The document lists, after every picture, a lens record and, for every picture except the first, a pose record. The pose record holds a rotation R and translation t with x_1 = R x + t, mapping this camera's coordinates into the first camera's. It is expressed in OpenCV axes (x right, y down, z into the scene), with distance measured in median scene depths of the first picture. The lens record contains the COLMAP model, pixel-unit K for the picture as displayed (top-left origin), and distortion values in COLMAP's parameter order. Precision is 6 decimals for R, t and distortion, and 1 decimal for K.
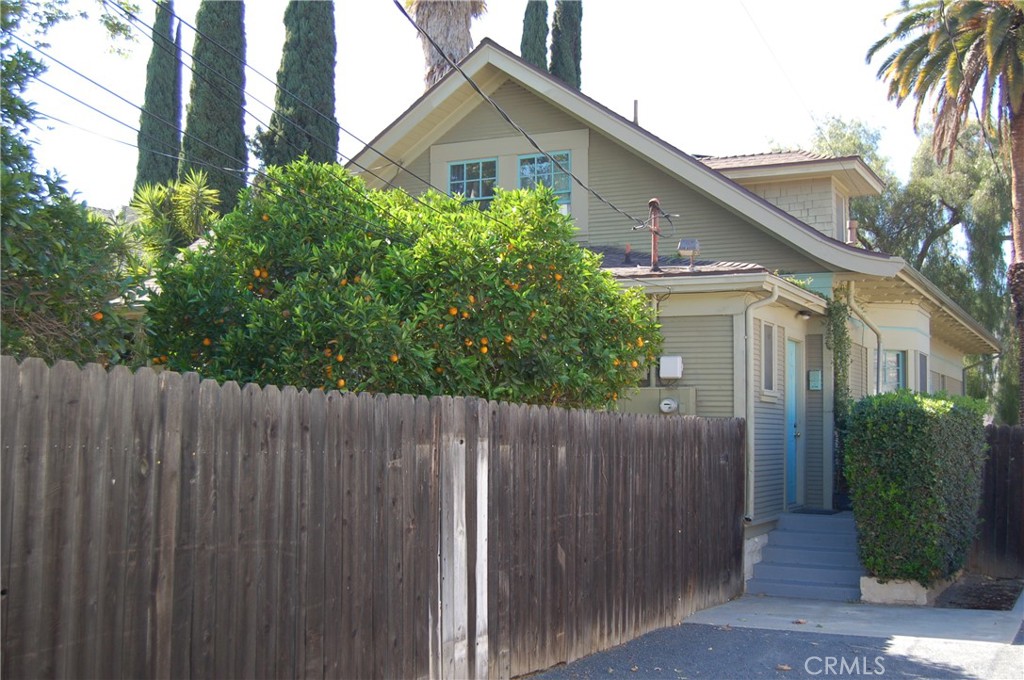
lens RADIAL K [[1145.7, 0, 538.9], [0, 1145.7, 354.2], [0, 0, 1]] dist [-0.047496, 0.000000]
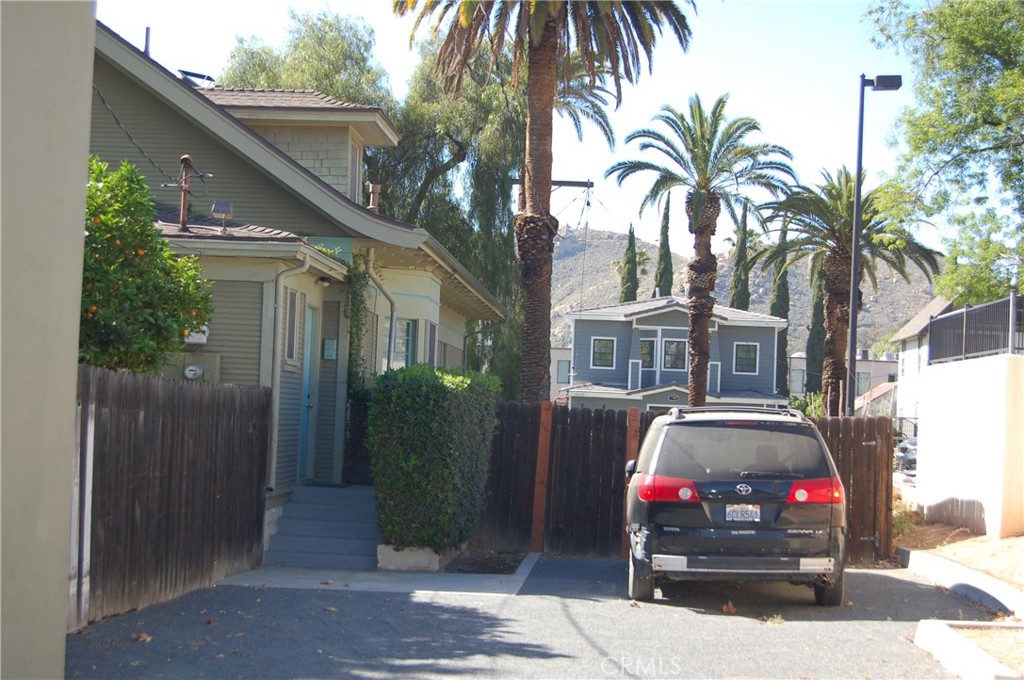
lens RADIAL K [[1694.1, 0, 512.2], [0, 1694.1, 339.7], [0, 0, 1]] dist [-0.063830, 0.000000]
pose [[0.919887, 0.040225, 0.390114, -0.205556], [-0.052995, 0.998352, 0.022023, -0.029199], [-0.388585, -0.040933, 0.920503, -0.437562]]
